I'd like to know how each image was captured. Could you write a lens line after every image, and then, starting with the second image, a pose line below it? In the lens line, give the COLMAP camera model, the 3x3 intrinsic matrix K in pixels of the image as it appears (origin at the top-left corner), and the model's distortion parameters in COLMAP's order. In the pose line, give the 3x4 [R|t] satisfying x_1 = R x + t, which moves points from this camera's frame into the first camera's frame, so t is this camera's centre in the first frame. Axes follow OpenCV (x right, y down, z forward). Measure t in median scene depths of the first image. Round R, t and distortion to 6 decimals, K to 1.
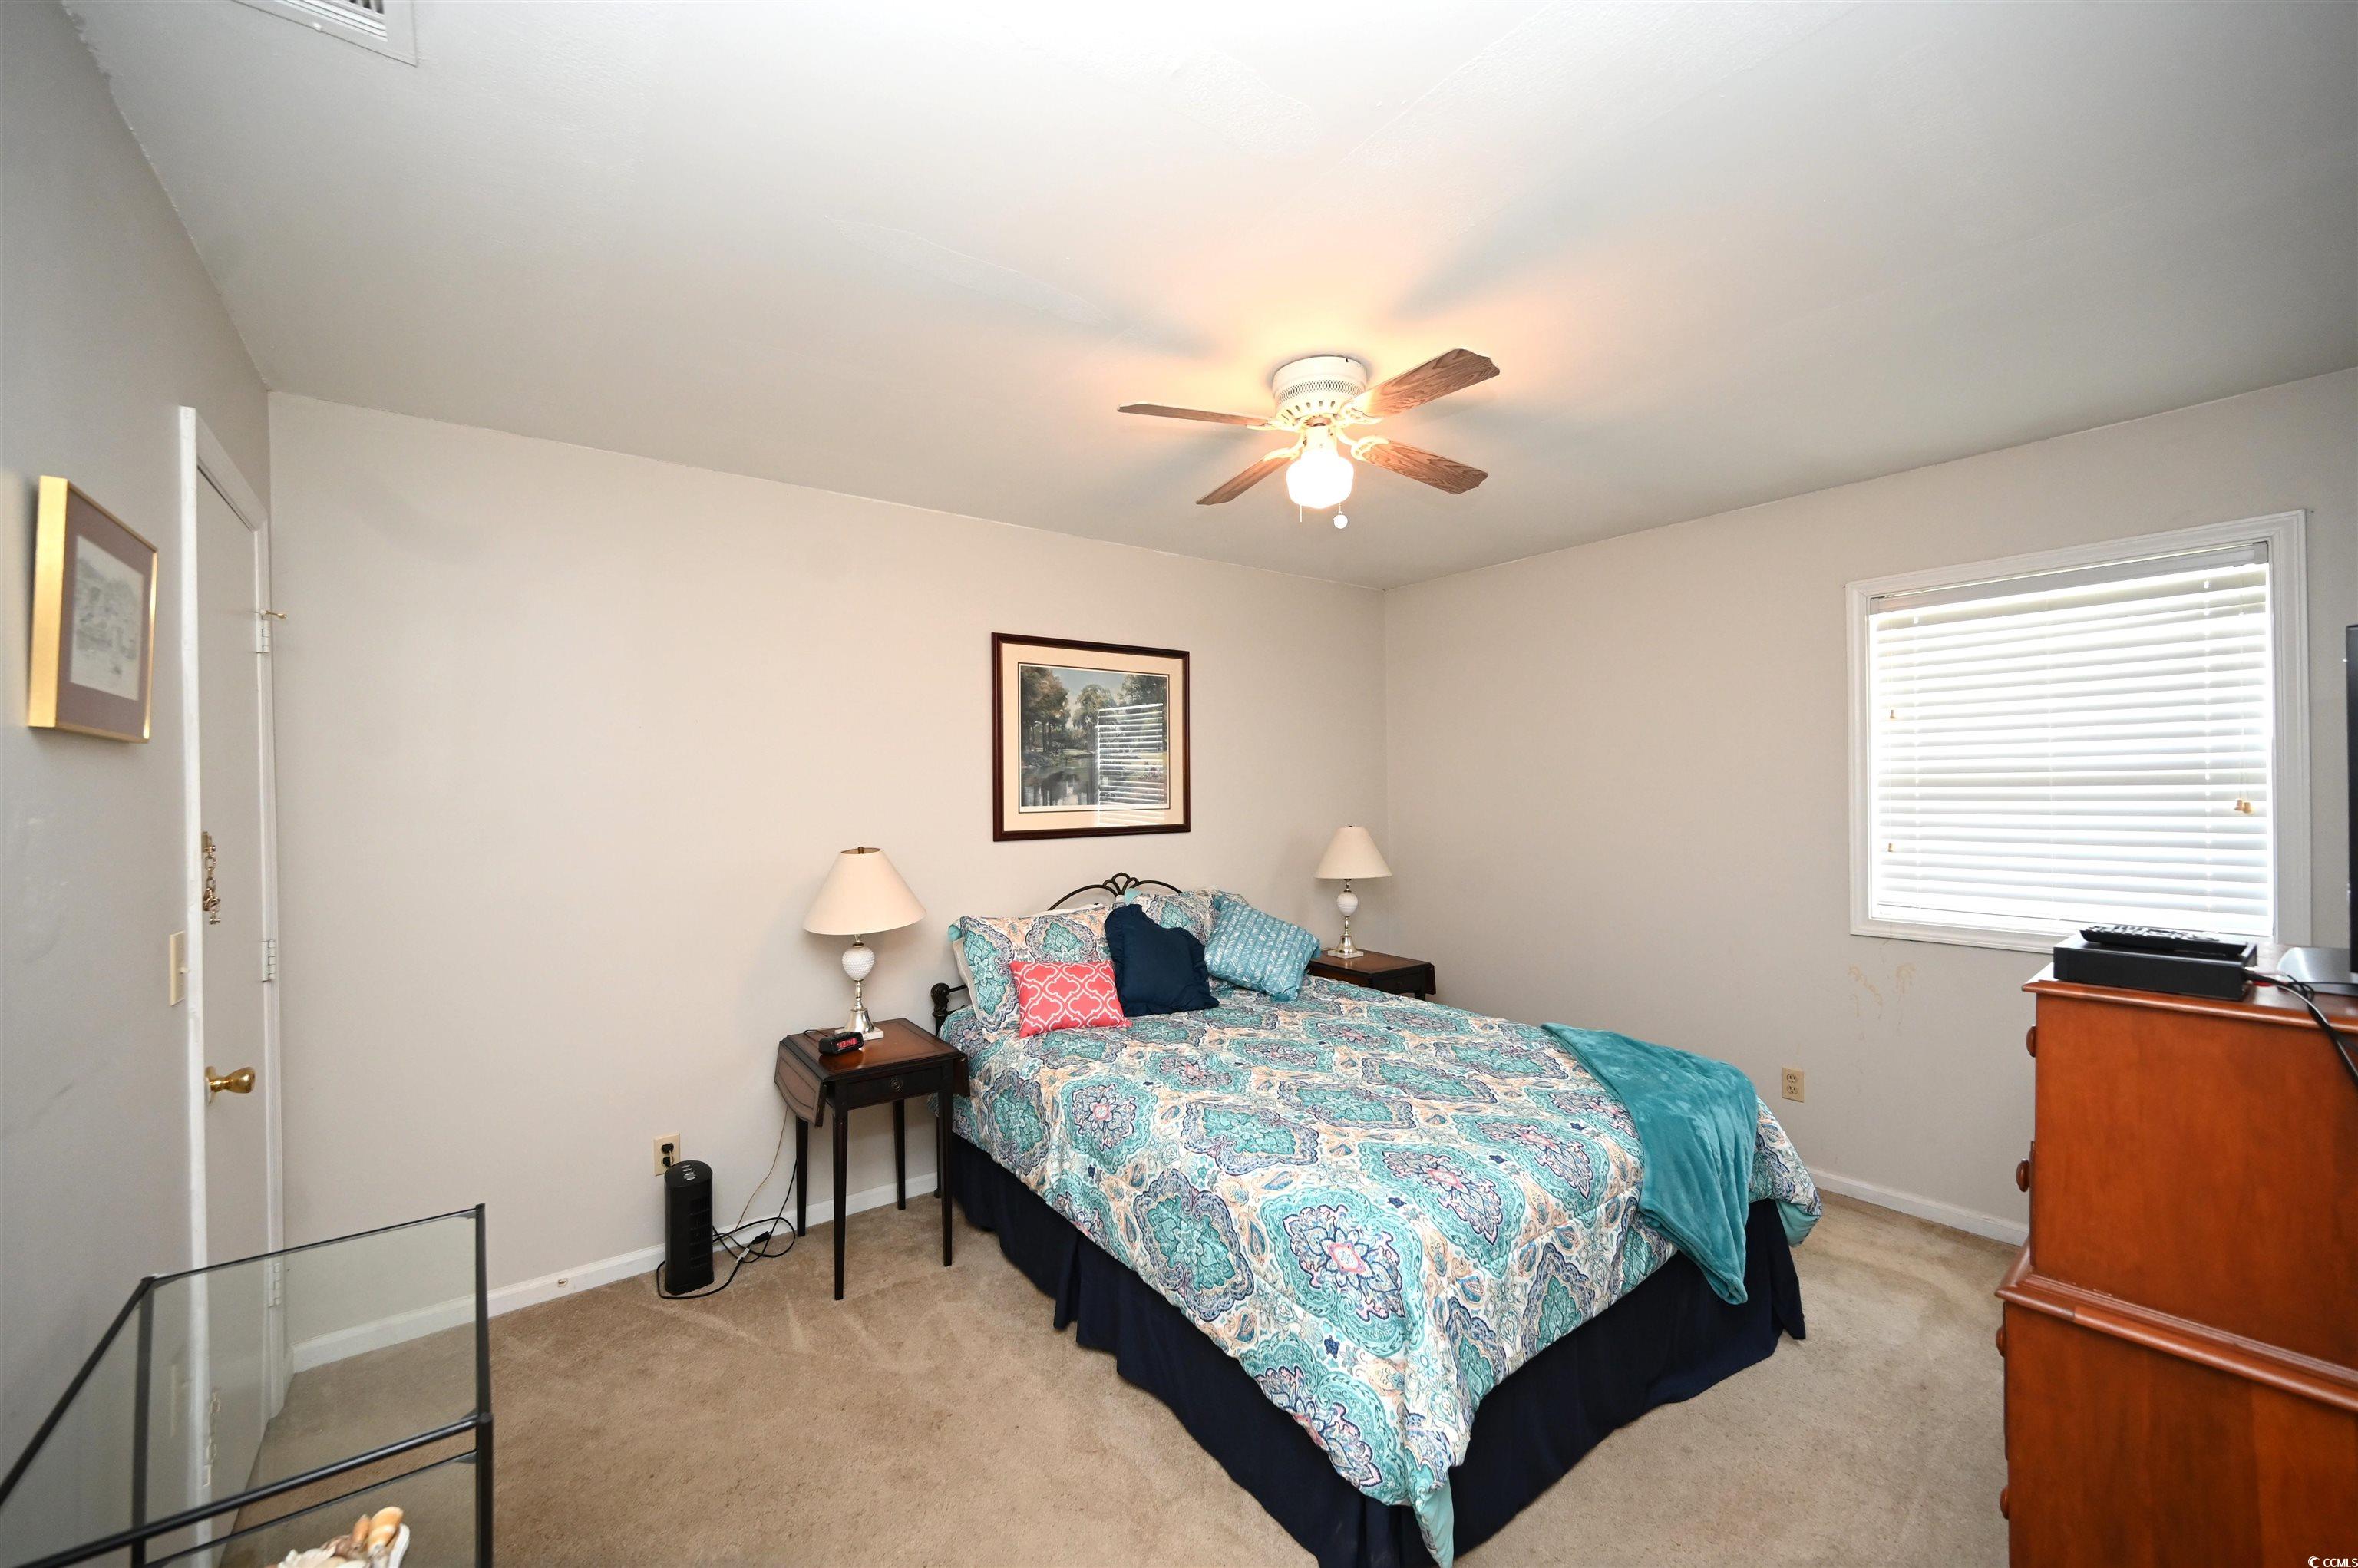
lens RADIAL K [[942.0, 0, 1179.0], [0, 942.0, 784.0], [0, 0, 1]] dist [-0.001331, -0.000110]
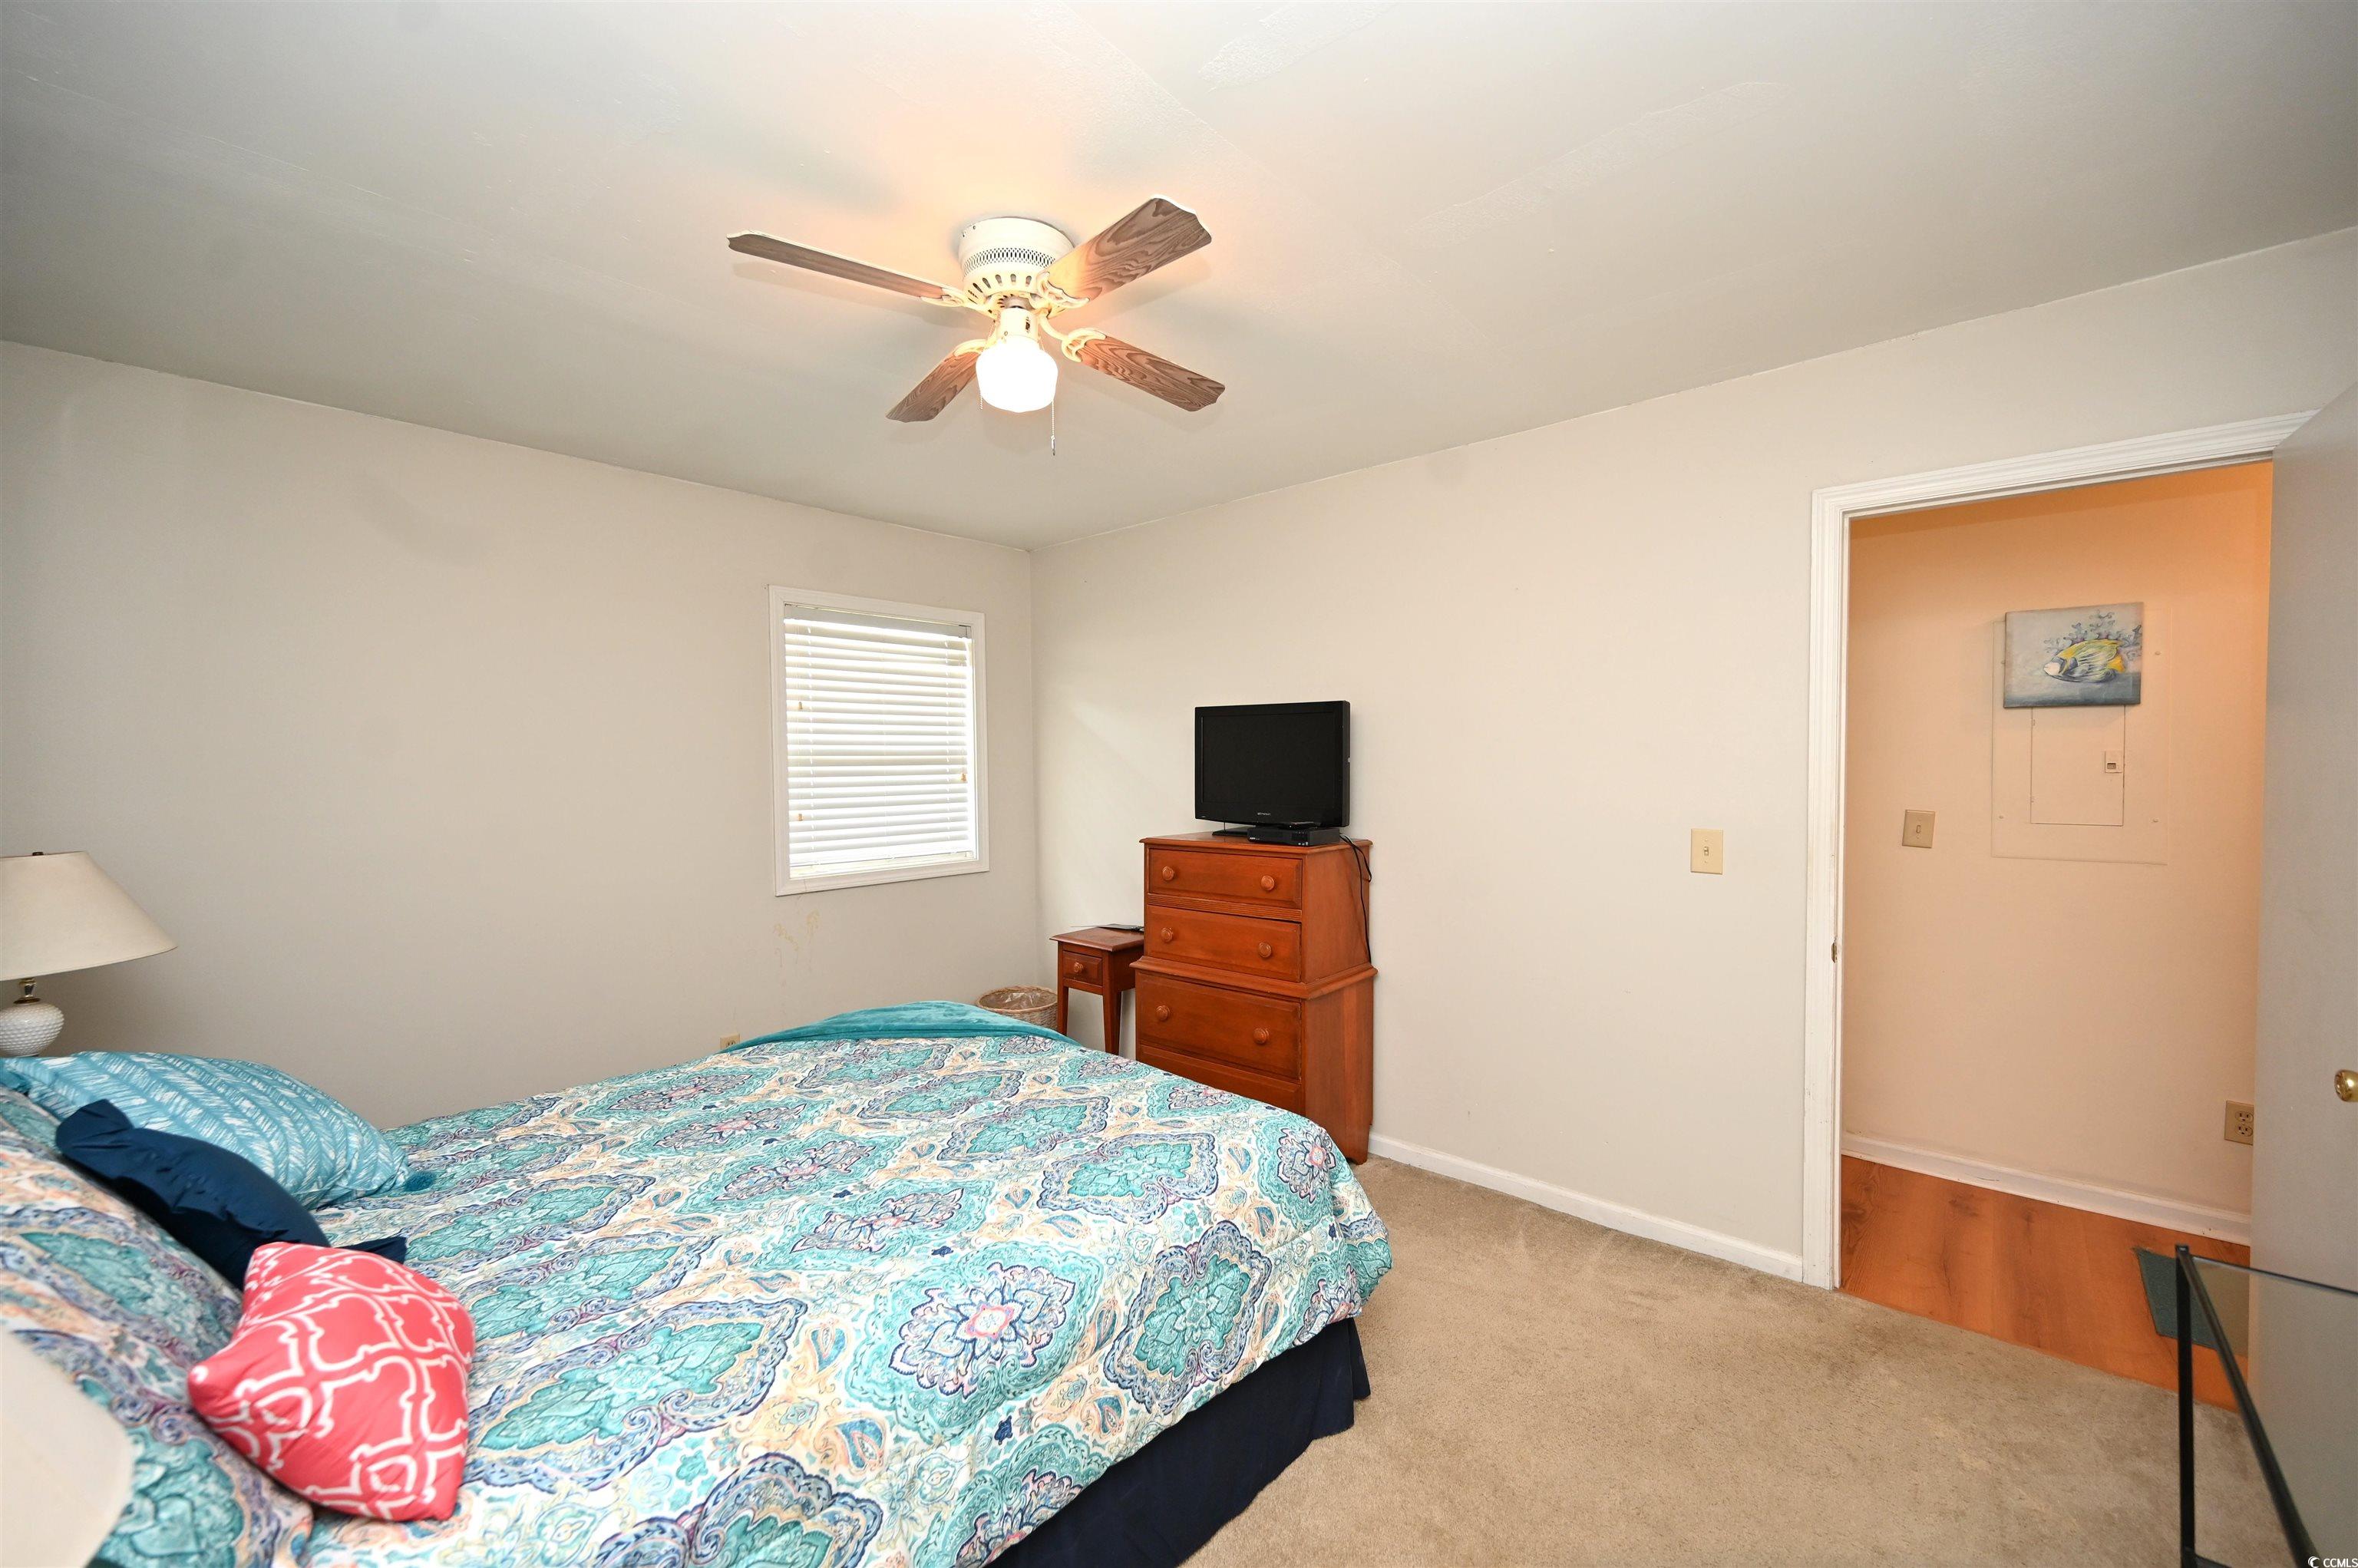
lens RADIAL K [[942.0, 0, 1179.0], [0, 942.0, 784.0], [0, 0, 1]] dist [-0.001331, -0.000110]
pose [[-0.215520, -0.009226, 0.976456, -0.676934], [0.008065, 0.999904, 0.011228, 0.021340], [-0.976466, 0.010294, -0.215425, 1.041835]]
